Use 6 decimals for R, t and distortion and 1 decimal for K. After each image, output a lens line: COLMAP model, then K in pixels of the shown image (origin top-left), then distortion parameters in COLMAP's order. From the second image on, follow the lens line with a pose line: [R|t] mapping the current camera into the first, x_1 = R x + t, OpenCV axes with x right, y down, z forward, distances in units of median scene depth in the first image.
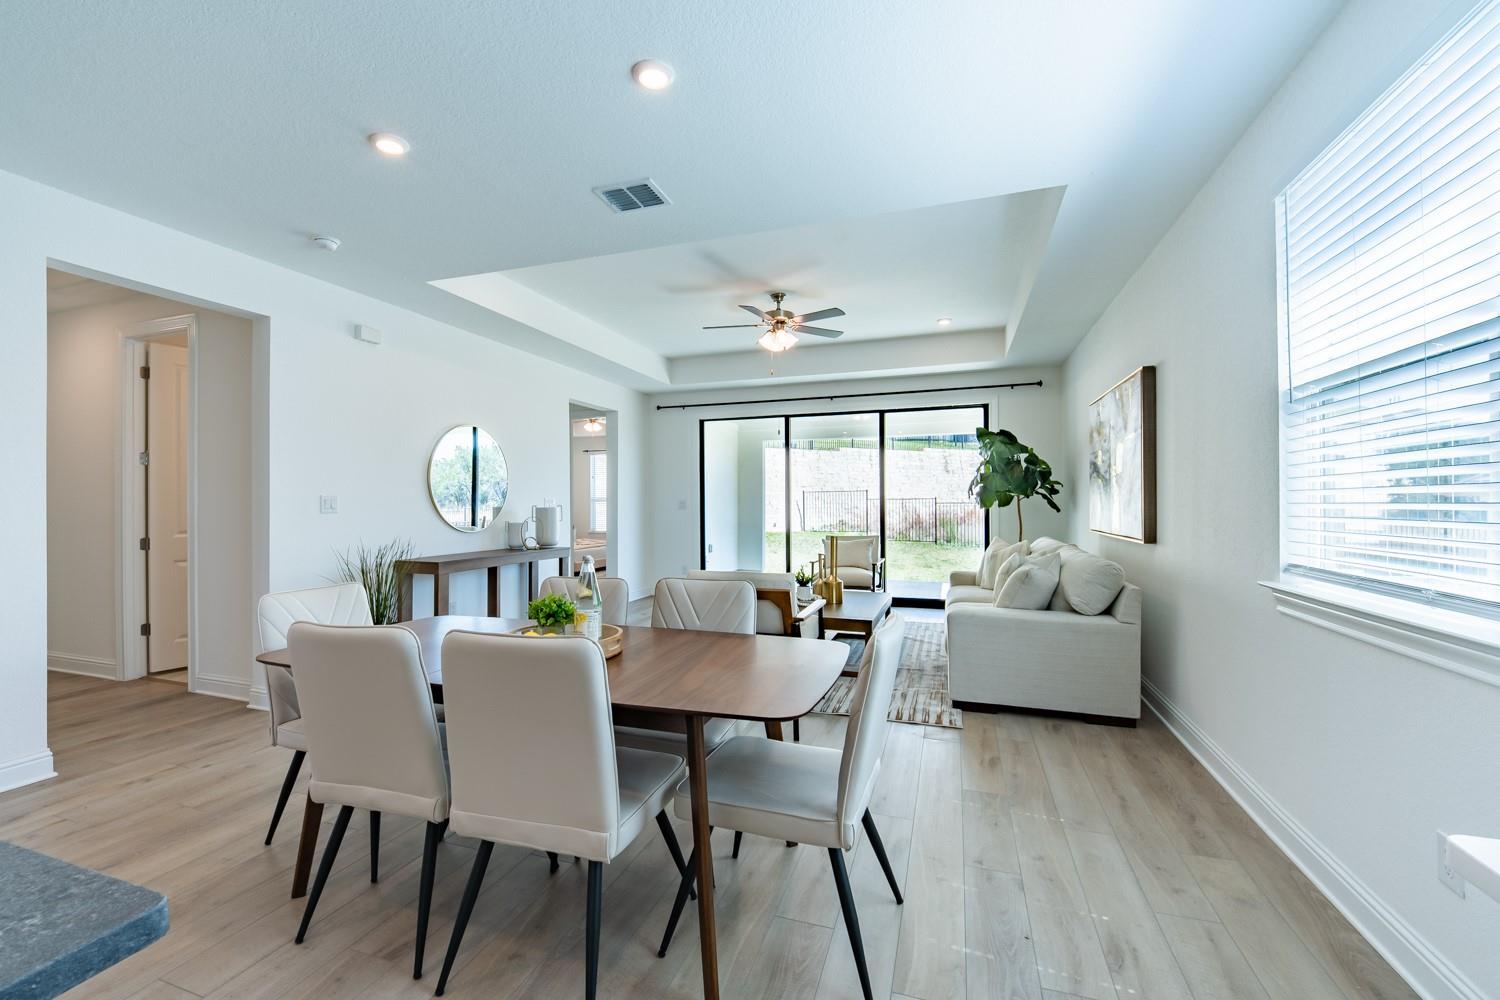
lens RADIAL K [[618.6, 0, 735.2], [0, 618.6, 499.5], [0, 0, 1]] dist [-0.002953, -0.006741]
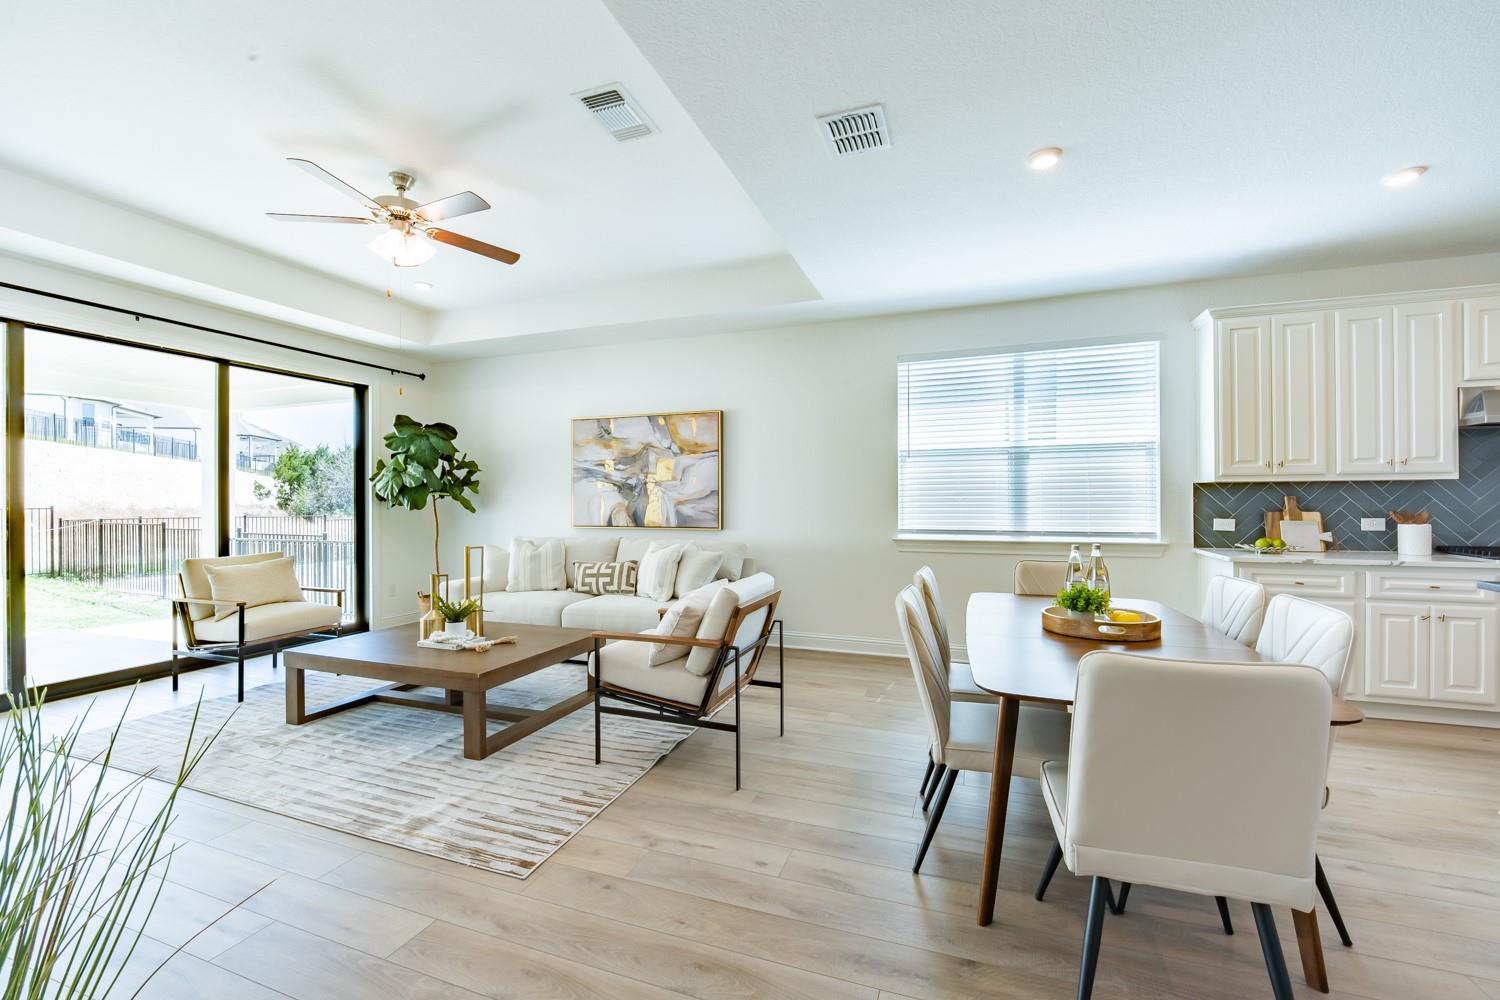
lens RADIAL K [[618.6, 0, 753.1], [0, 618.6, 502.2], [0, 0, 1]] dist [-0.002953, -0.006741]
pose [[0.016948, 0.002875, 0.999852, -0.596978], [-0.002150, 0.999994, -0.002839, 0.006626], [-0.999854, -0.002101, 0.016954, 0.670672]]
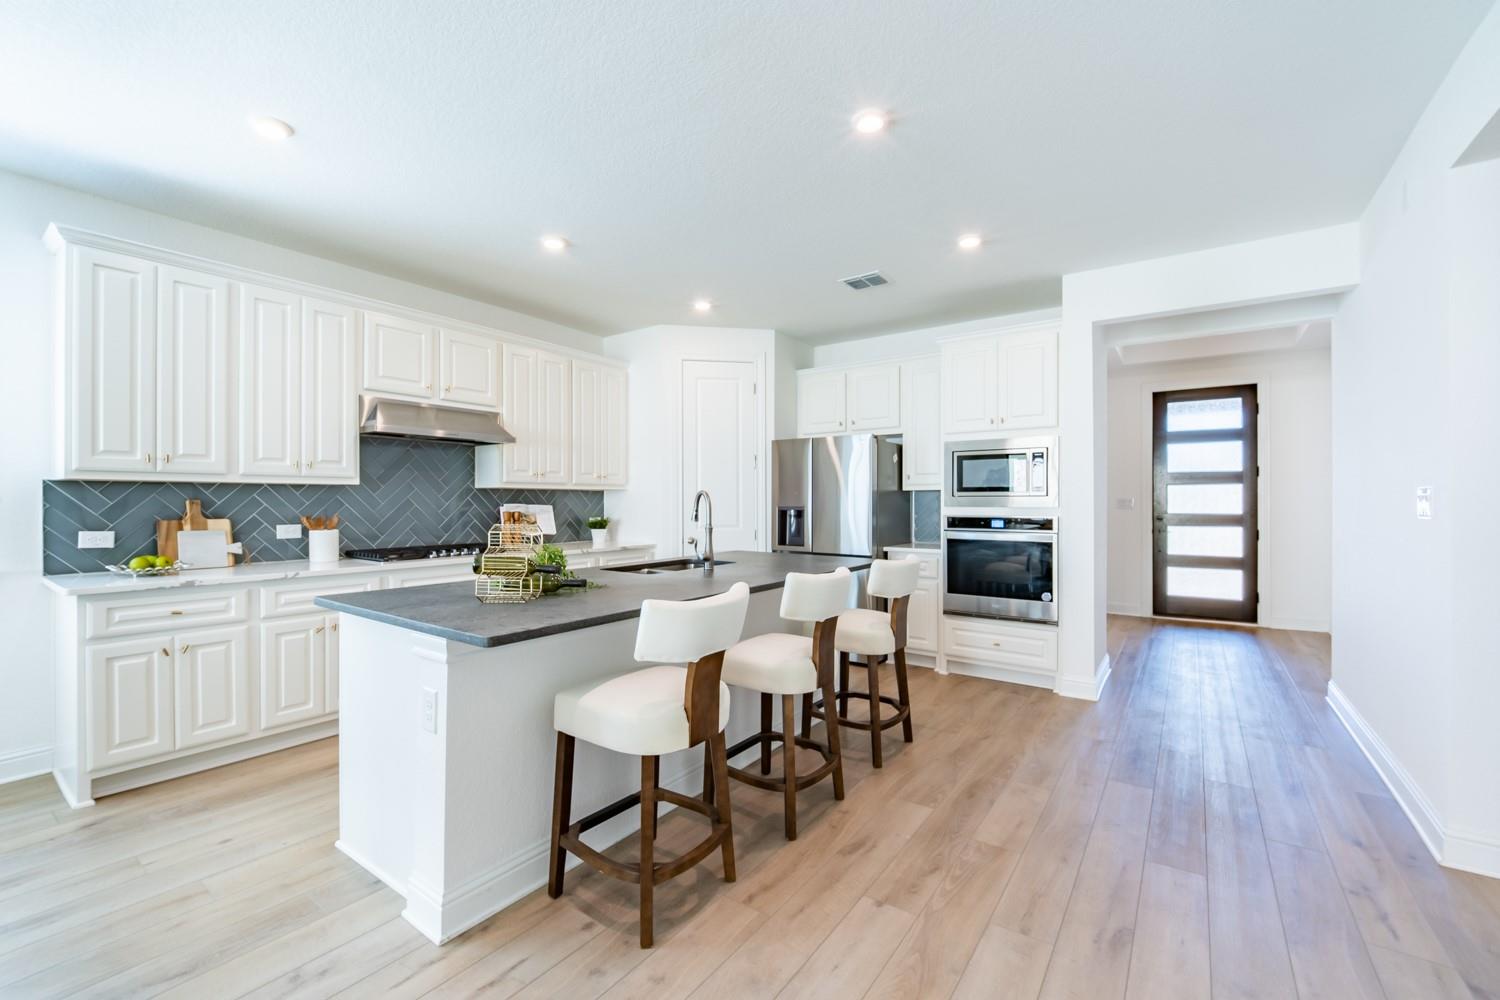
lens RADIAL K [[618.6, 0, 745.0], [0, 618.6, 500.5], [0, 0, 1]] dist [-0.002953, -0.006741]
pose [[-0.959119, 0.006883, 0.282919, -0.519856], [0.004283, 0.999943, -0.009805, 0.004095], [-0.282970, -0.008193, -0.959094, 0.435734]]
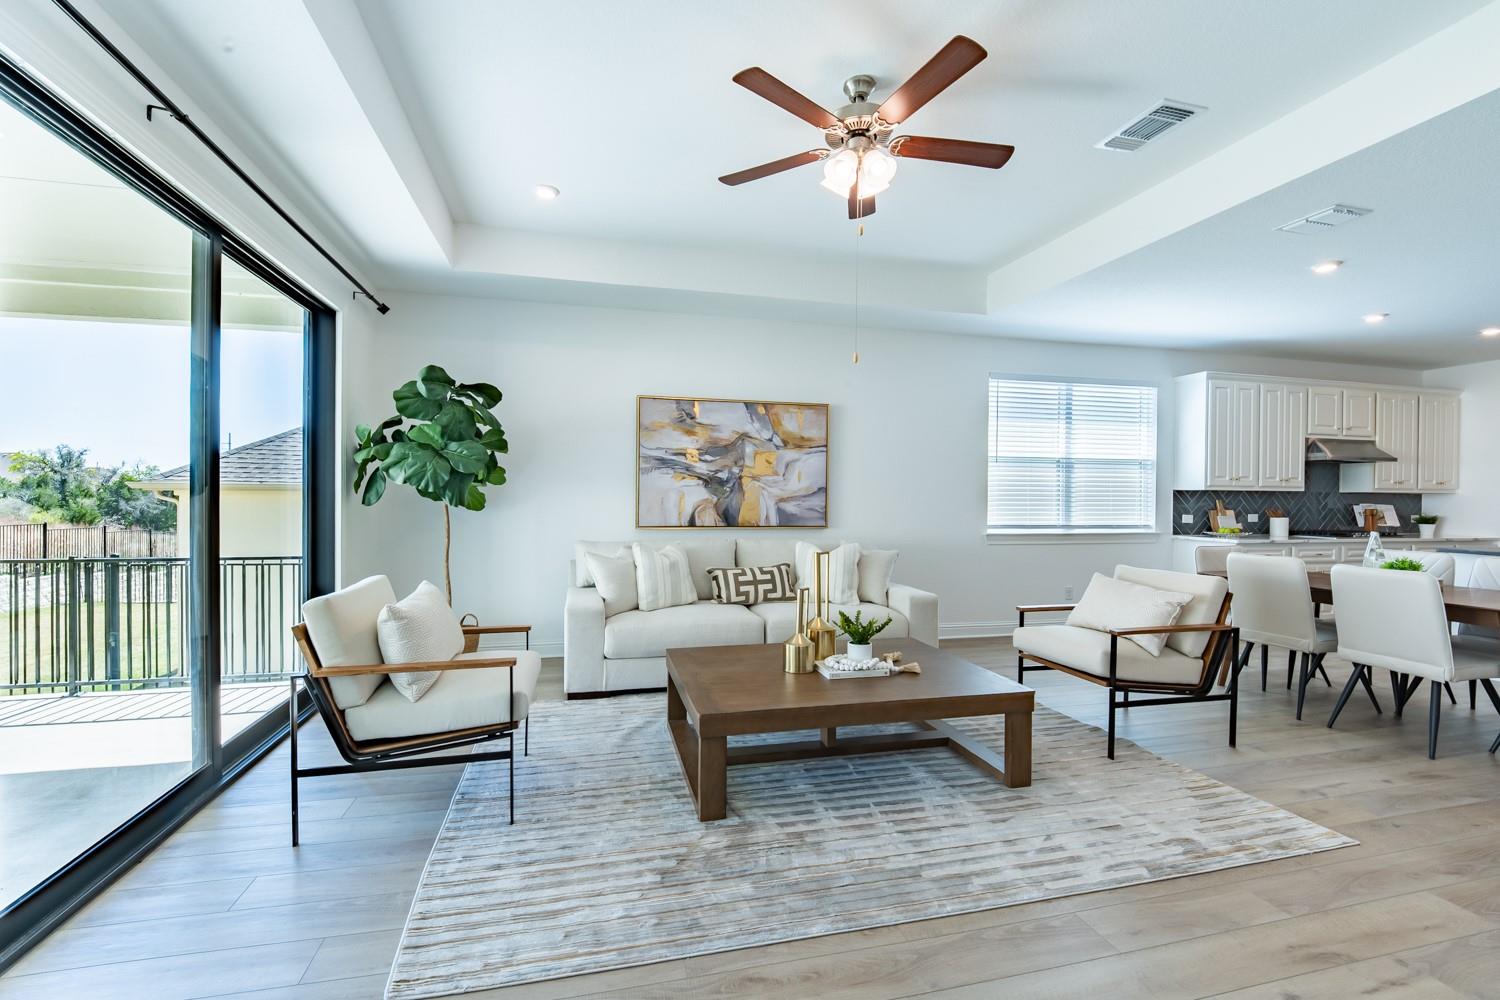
lens RADIAL K [[618.6, 0, 737.1], [0, 618.6, 509.8], [0, 0, 1]] dist [-0.002953, -0.006741]
pose [[-0.523050, -0.003954, 0.852293, -0.320016], [-0.007340, 0.999973, 0.000134, 0.021059], [-0.852270, -0.006186, -0.523065, 1.433020]]
